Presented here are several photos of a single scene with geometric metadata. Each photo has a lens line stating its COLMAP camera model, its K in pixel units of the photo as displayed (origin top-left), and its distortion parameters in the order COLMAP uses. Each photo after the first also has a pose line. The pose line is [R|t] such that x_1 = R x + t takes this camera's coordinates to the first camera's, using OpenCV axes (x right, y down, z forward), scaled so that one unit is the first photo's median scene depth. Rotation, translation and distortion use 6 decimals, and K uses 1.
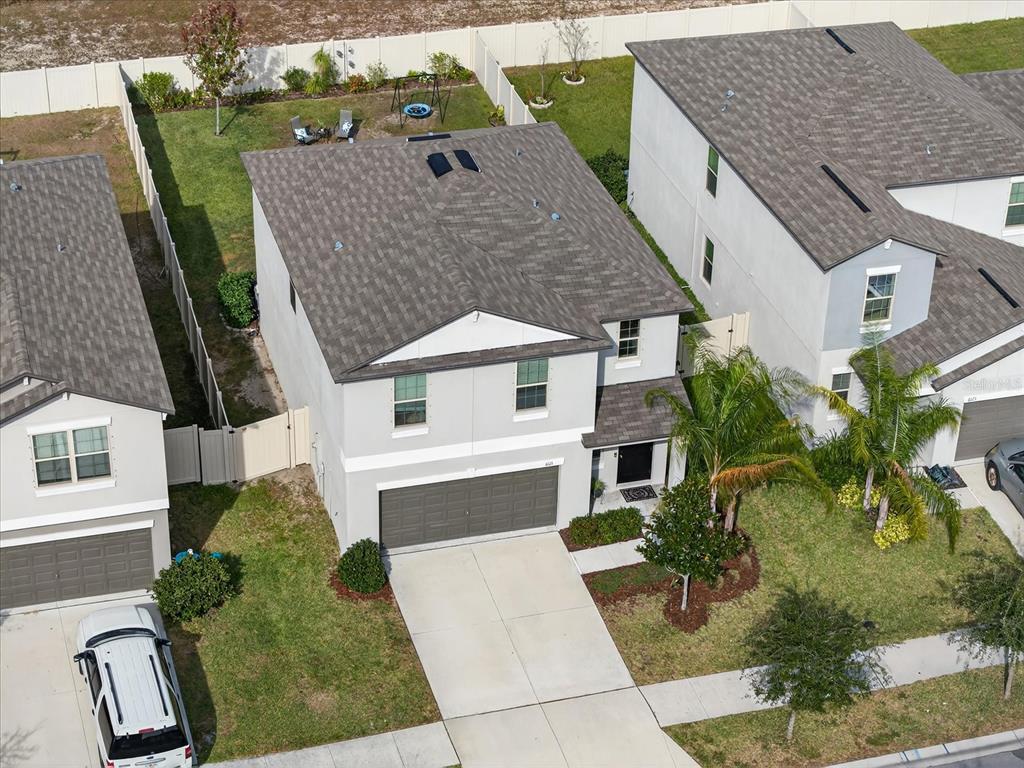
lens RADIAL K [[2087.9, 0, 512.9], [0, 2087.9, 384.7], [0, 0, 1]] dist [-0.150308, 0.000000]
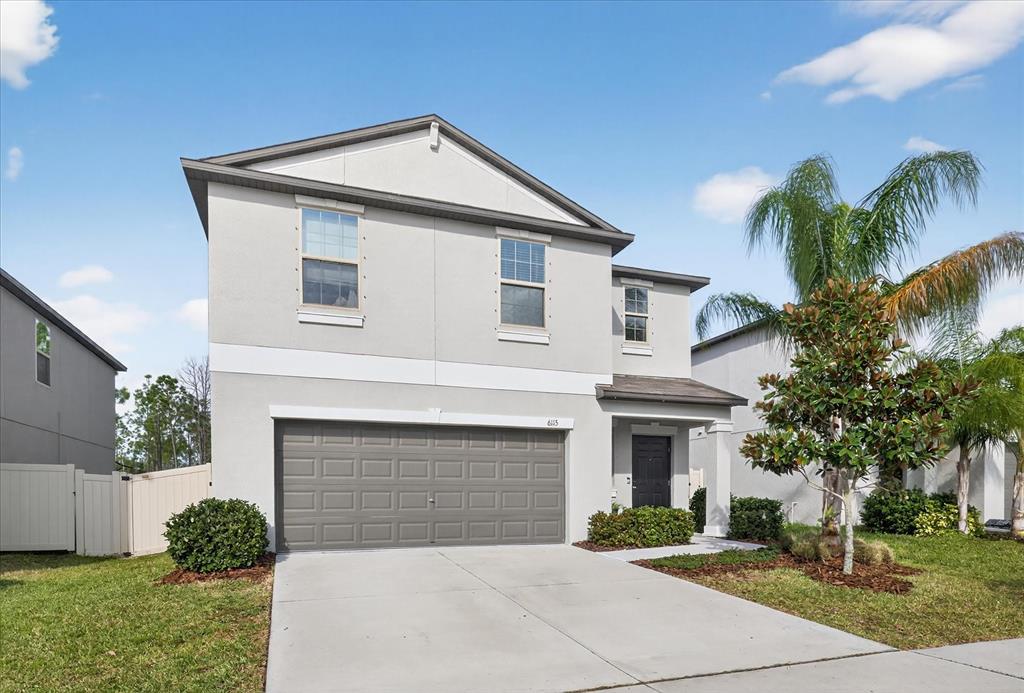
lens RADIAL K [[620.7, 0, 575.7], [0, 620.7, 499.3], [0, 0, 1]] dist [-0.001032, -0.002198]
pose [[0.991491, -0.023664, 0.128006, -0.001658], [0.084510, 0.864951, -0.494690, 0.163070], [-0.099012, 0.501299, 0.859591, 0.834902]]
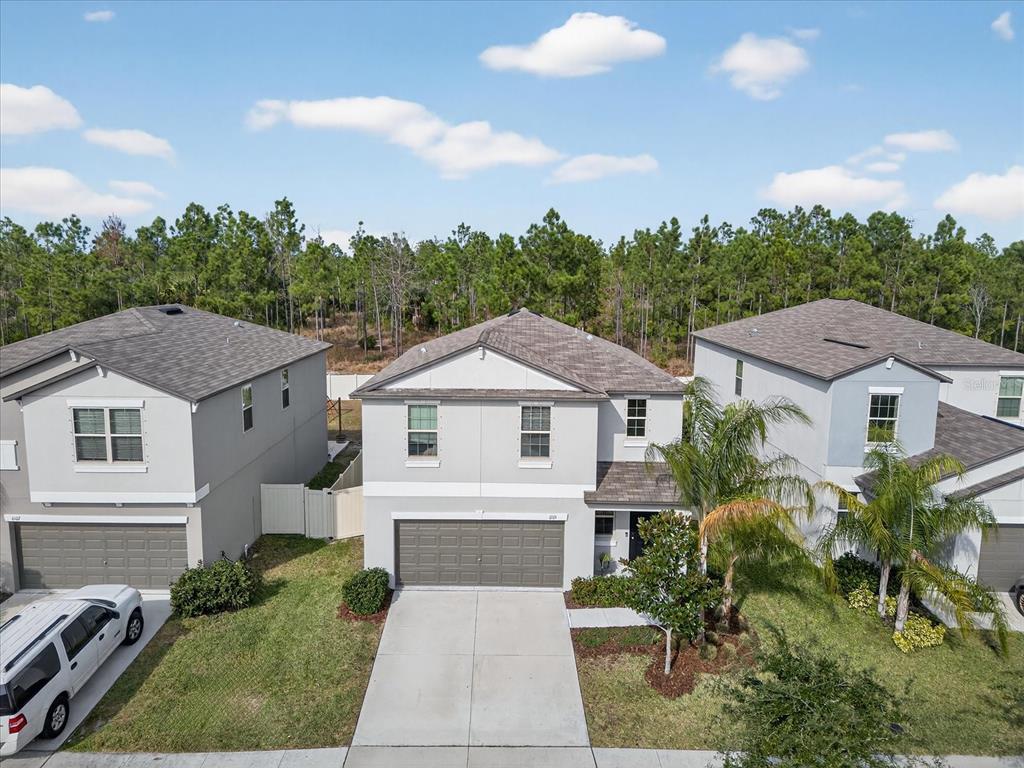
lens RADIAL K [[725.3, 0, 507.9], [0, 725.3, 376.3], [0, 0, 1]] dist [0.062452, -0.028372]
pose [[0.959919, 0.027972, -0.278877, 0.098917], [-0.135563, 0.917215, -0.374618, 0.115900], [0.245311, 0.397409, 0.884245, 0.629820]]
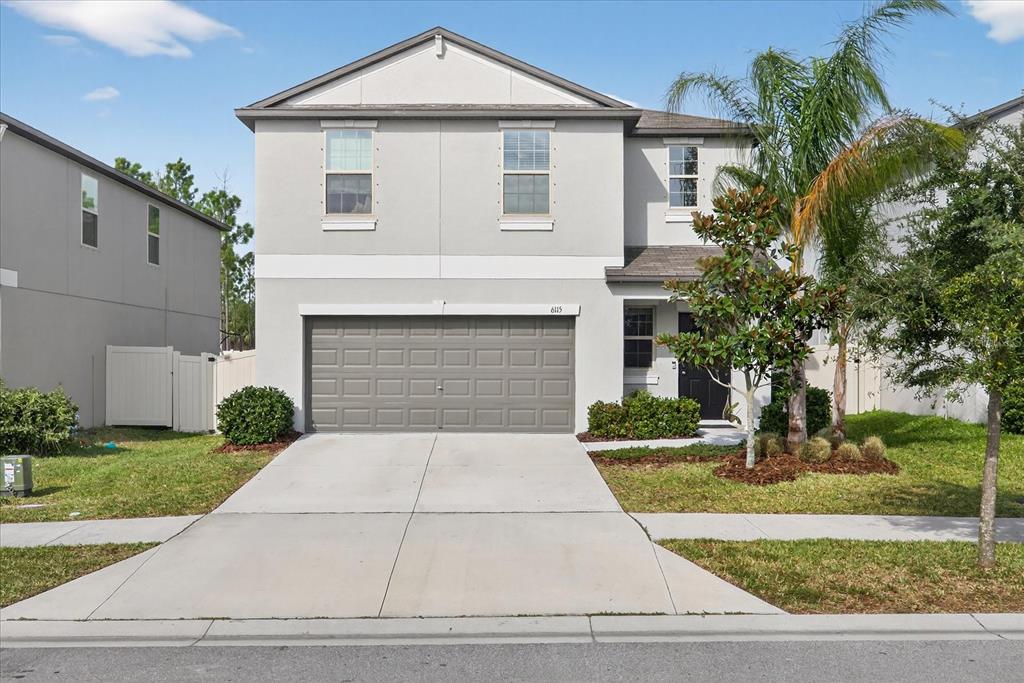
lens RADIAL K [[1010.6, 0, 515.4], [0, 1010.6, 345.3], [0, 0, 1]] dist [-0.017677, 0.000000]
pose [[0.965680, -0.023659, -0.258653, 0.089920], [-0.114679, 0.854679, -0.506333, 0.216950], [0.233045, 0.518618, 0.822633, 0.731634]]
